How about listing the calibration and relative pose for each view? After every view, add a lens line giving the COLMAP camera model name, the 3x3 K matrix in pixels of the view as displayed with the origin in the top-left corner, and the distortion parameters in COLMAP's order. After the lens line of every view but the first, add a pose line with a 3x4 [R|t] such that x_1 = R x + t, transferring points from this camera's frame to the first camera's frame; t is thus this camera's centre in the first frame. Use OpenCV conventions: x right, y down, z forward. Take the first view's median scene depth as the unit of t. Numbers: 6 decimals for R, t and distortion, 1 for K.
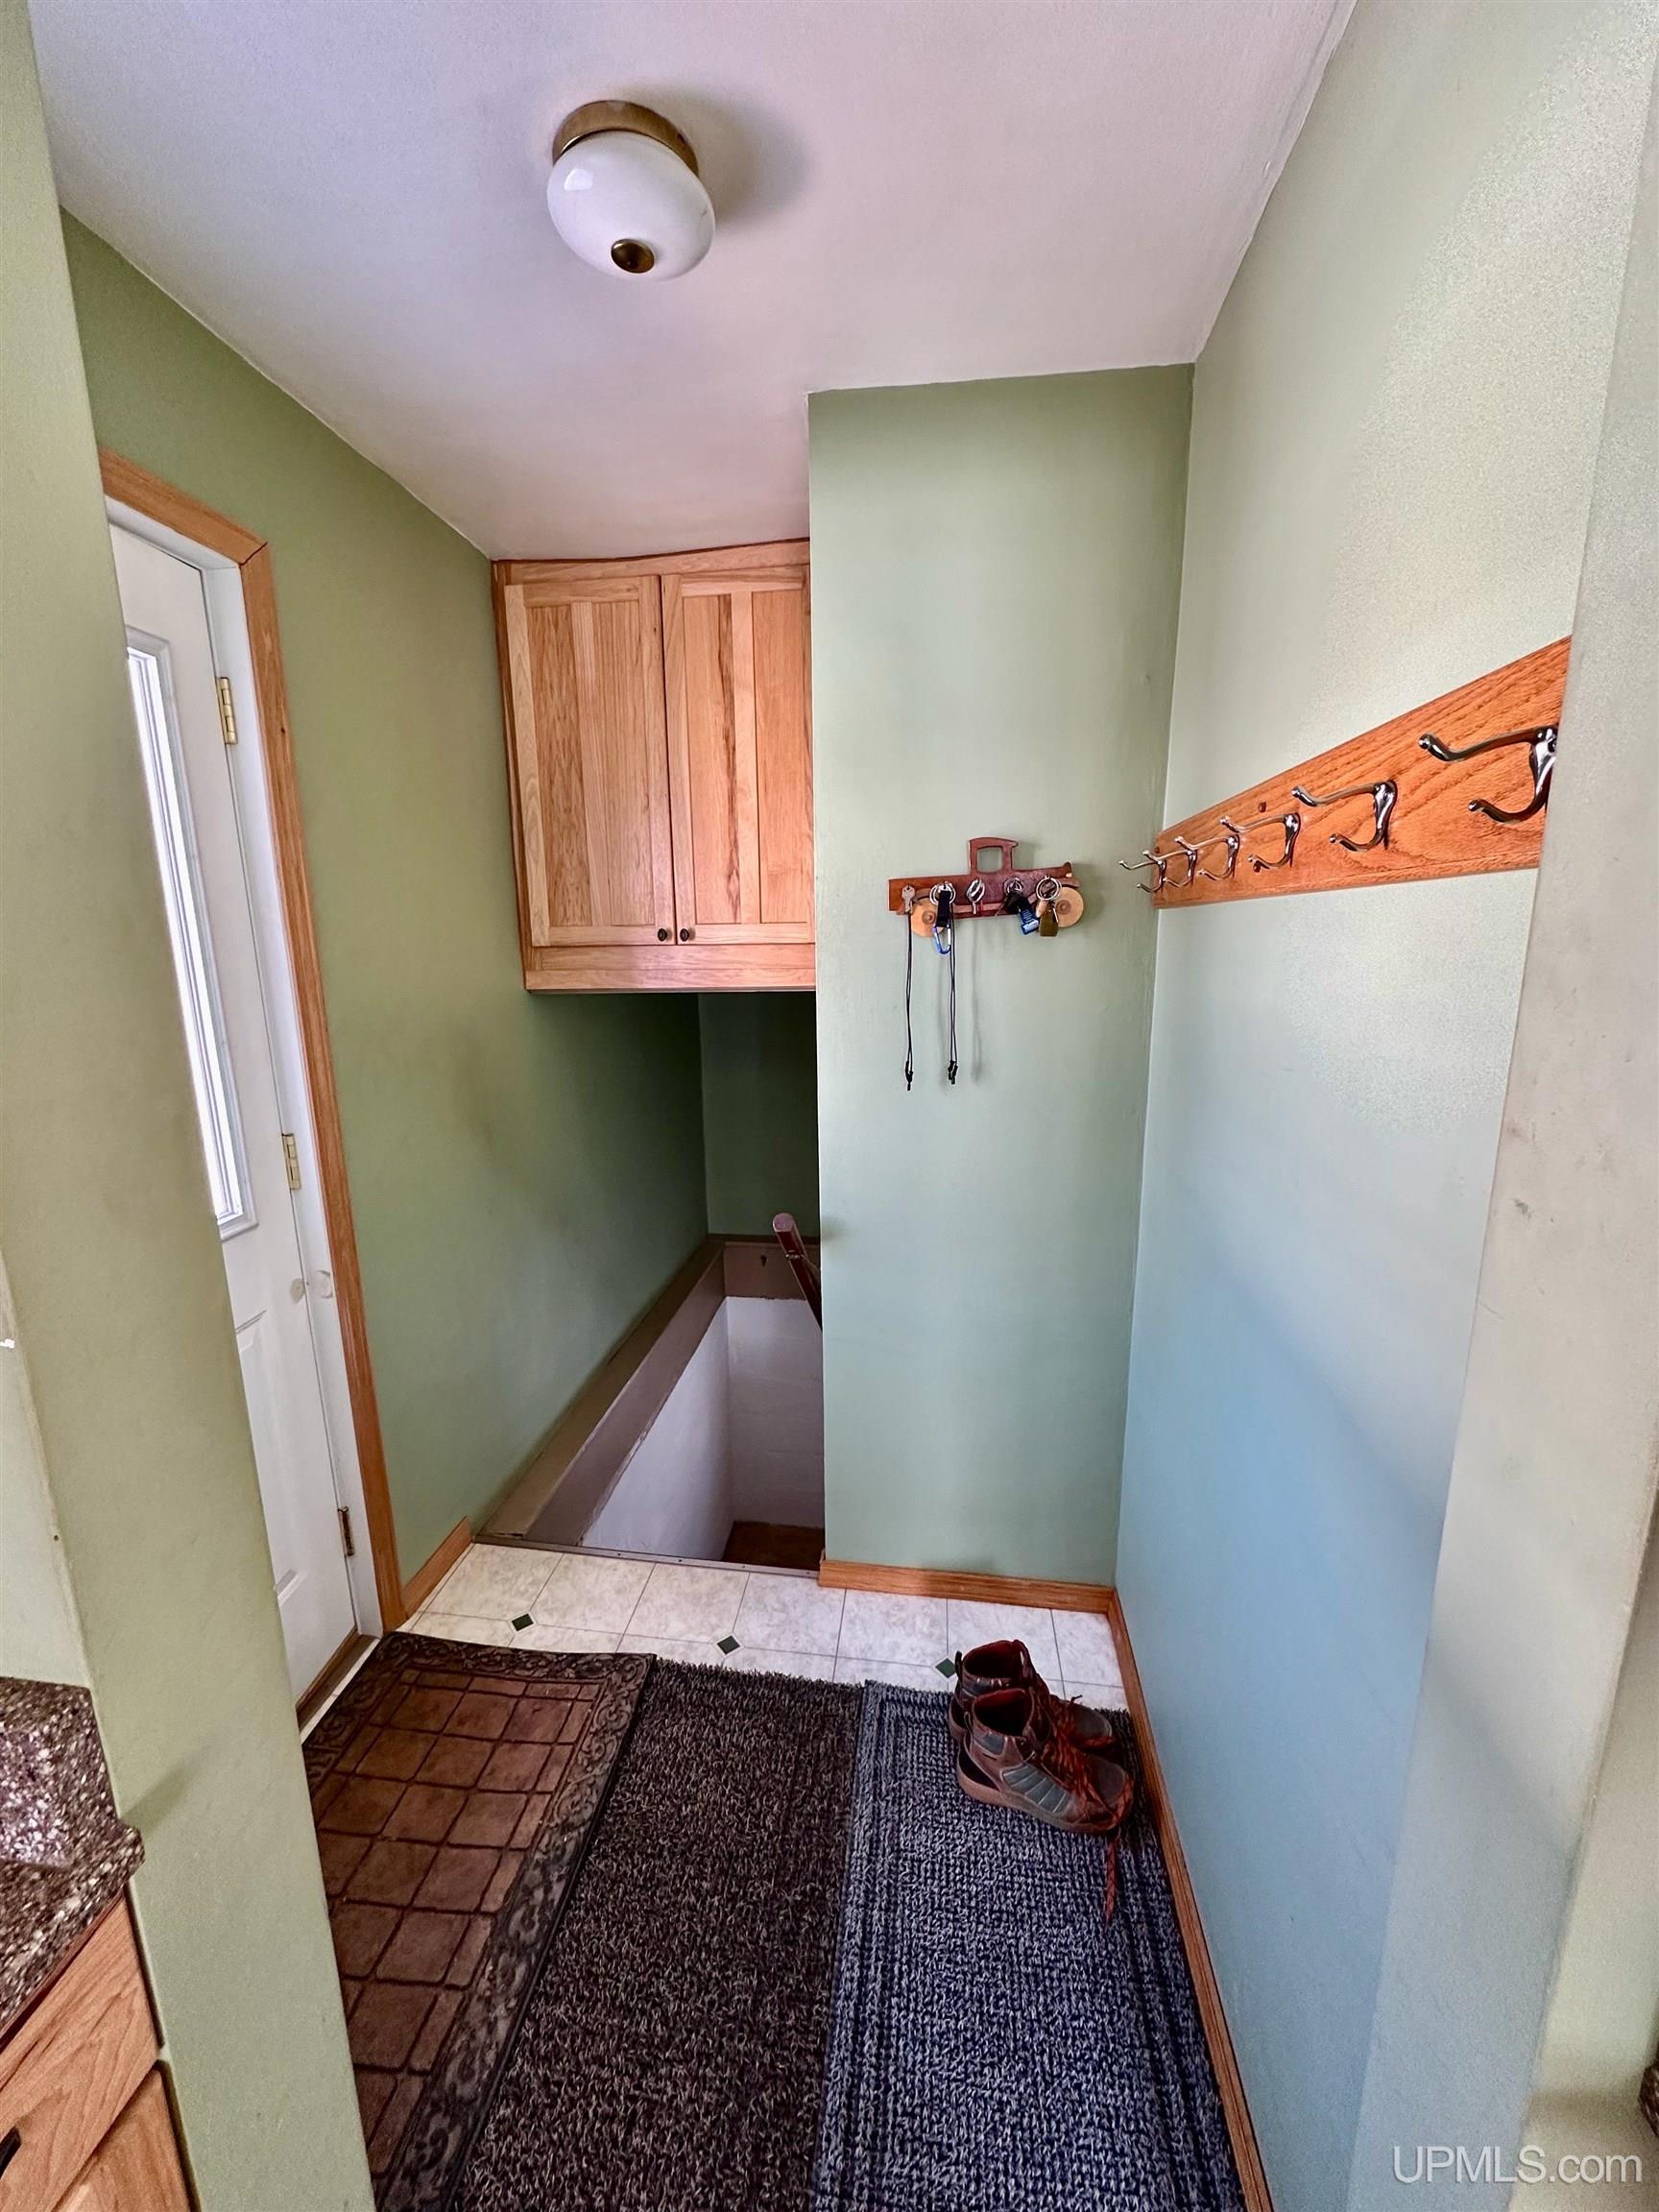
lens RADIAL K [[892.0, 0, 820.8], [0, 892.0, 1122.0], [0, 0, 1]] dist [0.002413, 0.000105]
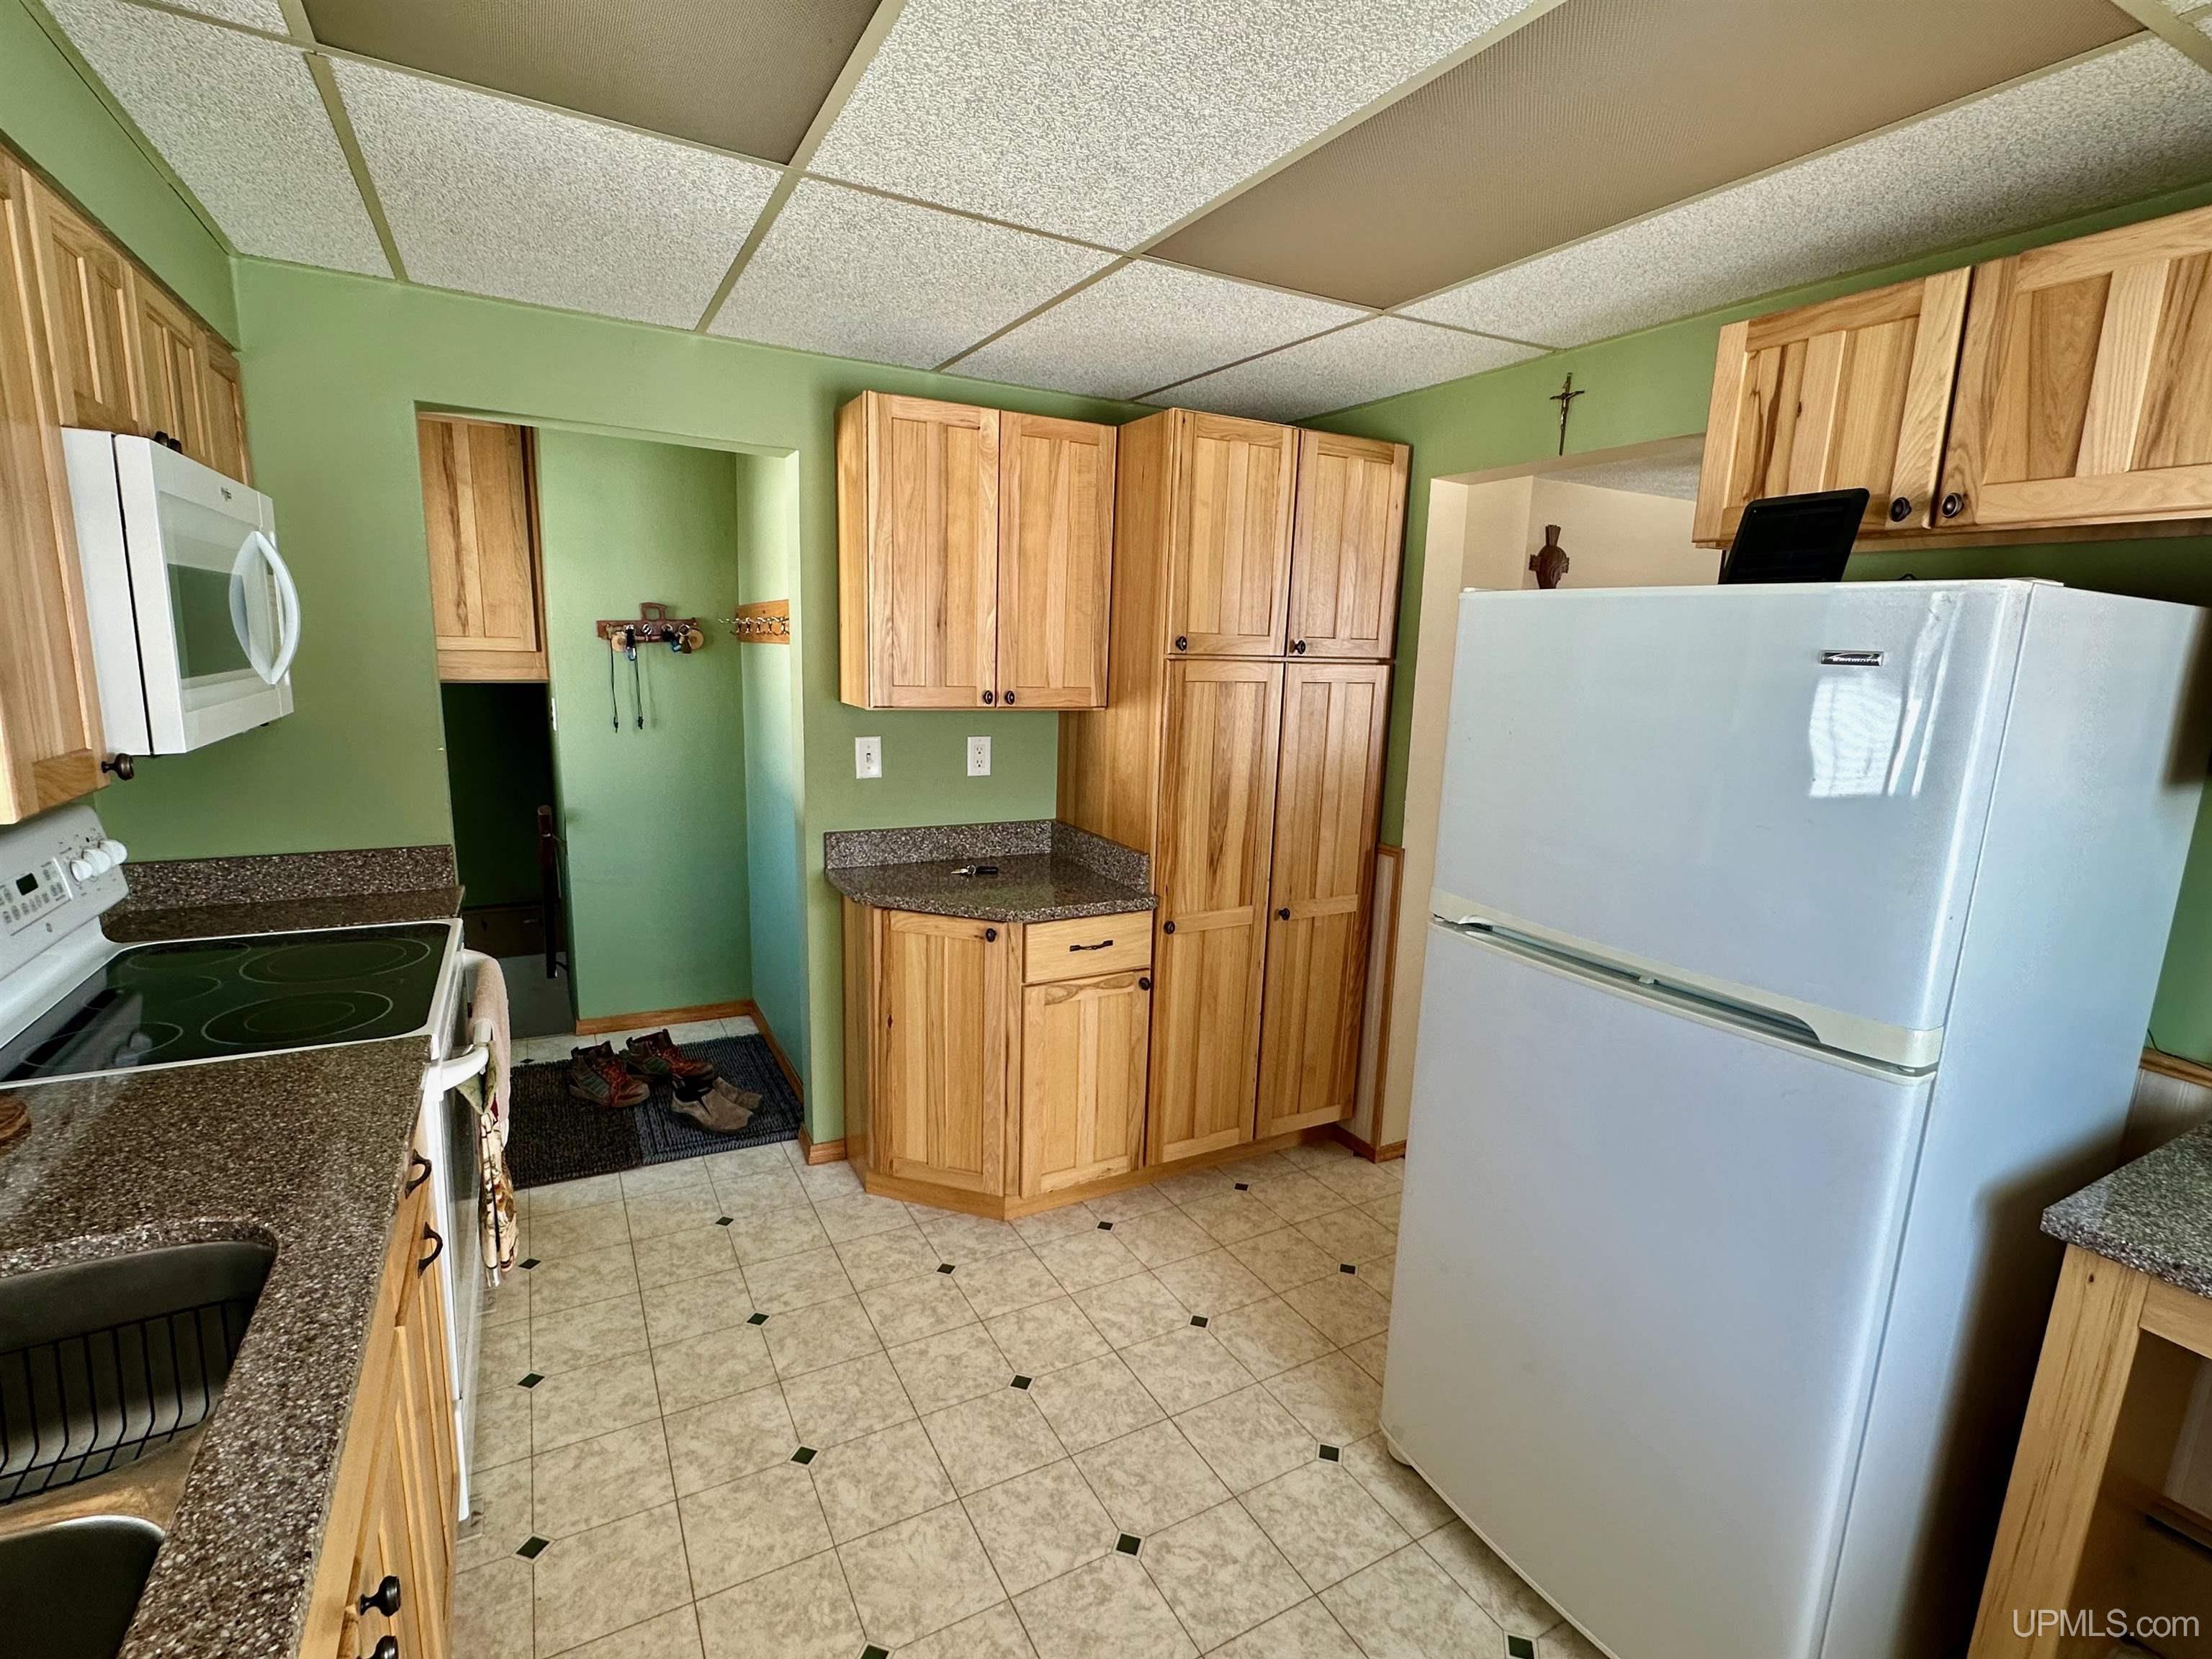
lens RADIAL K [[1029.8, 0, 1111.2], [0, 1029.8, 847.3], [0, 0, 1]] dist [-0.019907, -0.000470]
pose [[0.799848, -0.075102, 0.595485, -0.380816], [0.084440, 0.996353, 0.012240, 0.273562], [-0.594233, 0.040493, 0.803273, -1.376956]]
